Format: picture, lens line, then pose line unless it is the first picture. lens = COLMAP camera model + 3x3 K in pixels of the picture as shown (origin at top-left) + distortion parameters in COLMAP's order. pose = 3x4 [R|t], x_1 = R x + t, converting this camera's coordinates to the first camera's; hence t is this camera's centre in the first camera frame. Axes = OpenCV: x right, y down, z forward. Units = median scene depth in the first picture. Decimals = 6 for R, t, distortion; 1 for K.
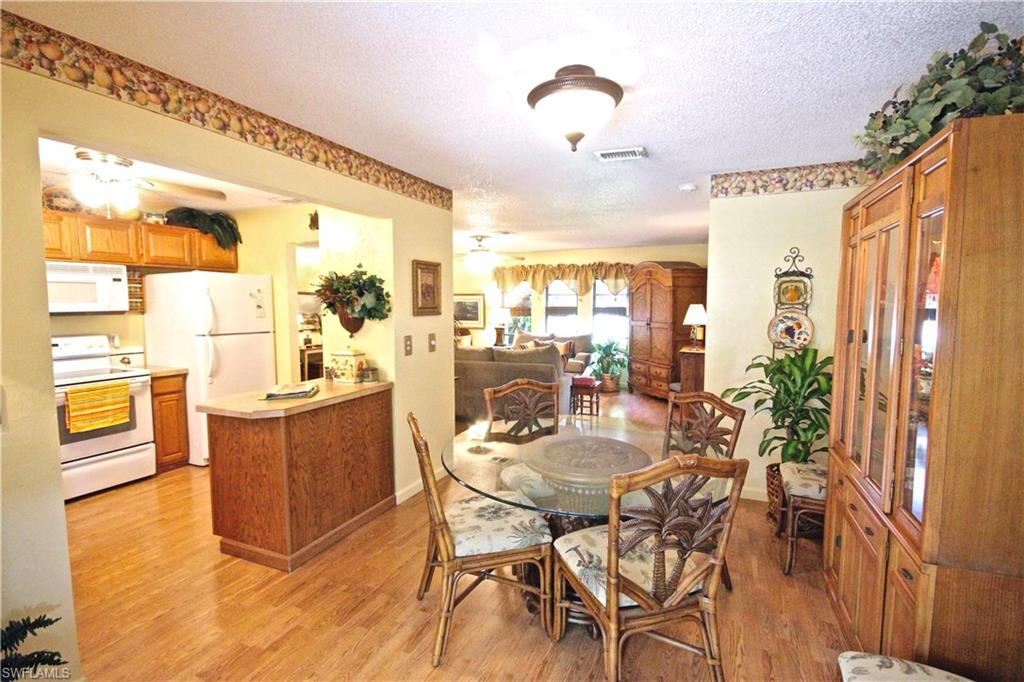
lens RADIAL K [[471.9, 0, 513.0], [0, 471.9, 340.2], [0, 0, 1]] dist [0.001195, -0.003168]
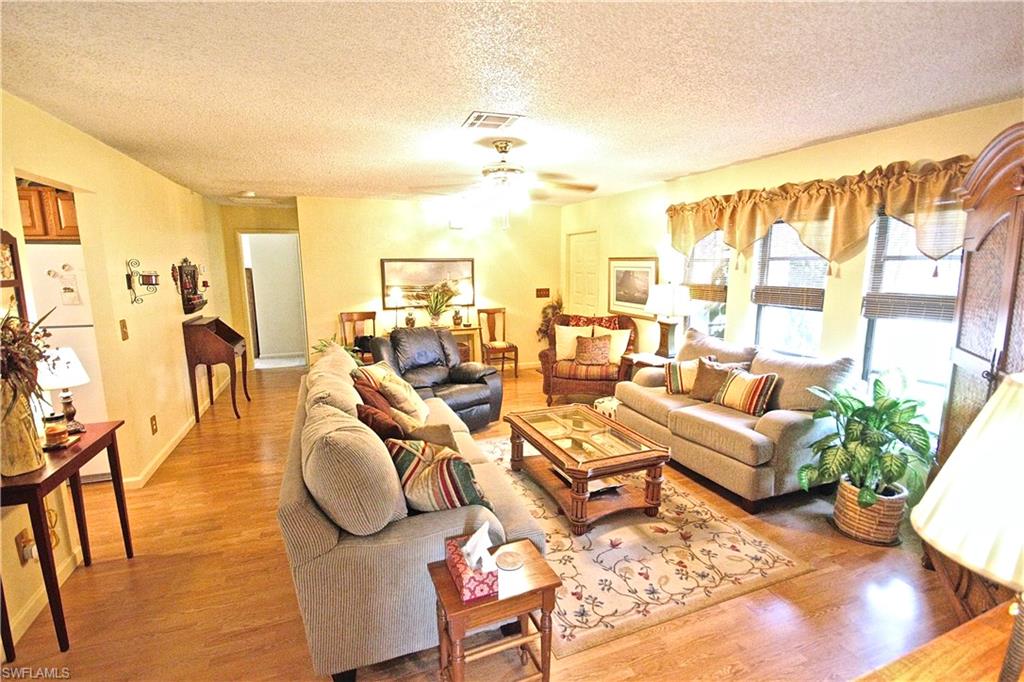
lens RADIAL K [[471.9, 0, 507.0], [0, 471.9, 337.6], [0, 0, 1]] dist [0.001195, -0.003168]
pose [[0.693369, 0.111303, -0.711934, 0.481779], [-0.051408, 0.993122, 0.105196, -0.119707], [0.718746, -0.036340, 0.694322, 1.085441]]
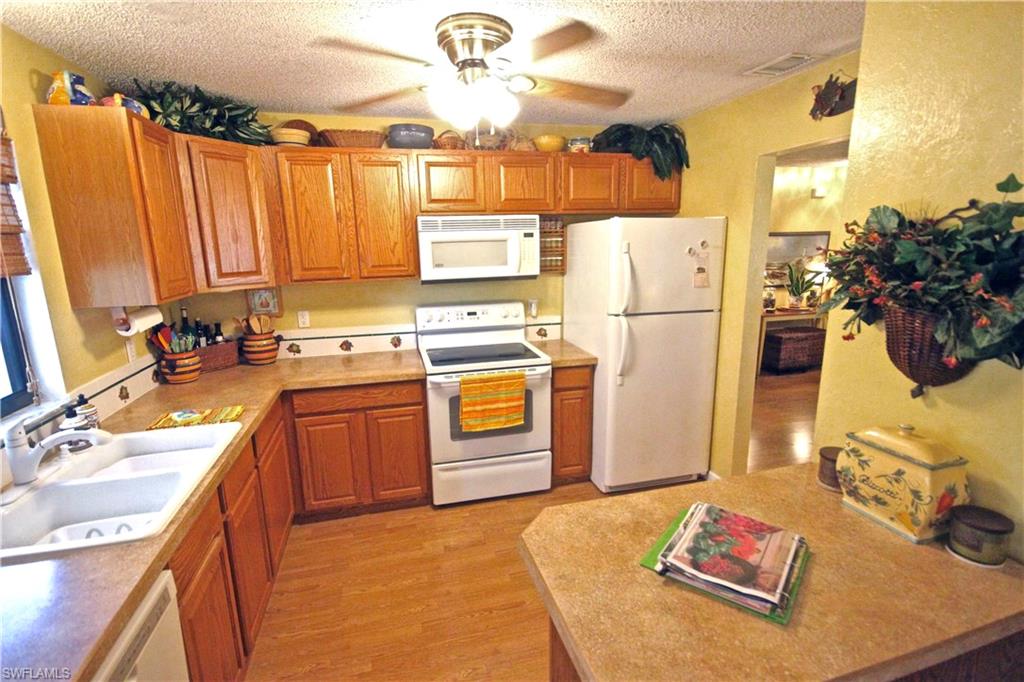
lens RADIAL K [[471.9, 0, 515.6], [0, 471.9, 339.4], [0, 0, 1]] dist [0.001195, -0.003168]
pose [[0.628030, 0.151847, -0.763230, -0.226215], [-0.043826, 0.986123, 0.160130, -0.077203], [0.776954, -0.067117, 0.625969, 0.460731]]
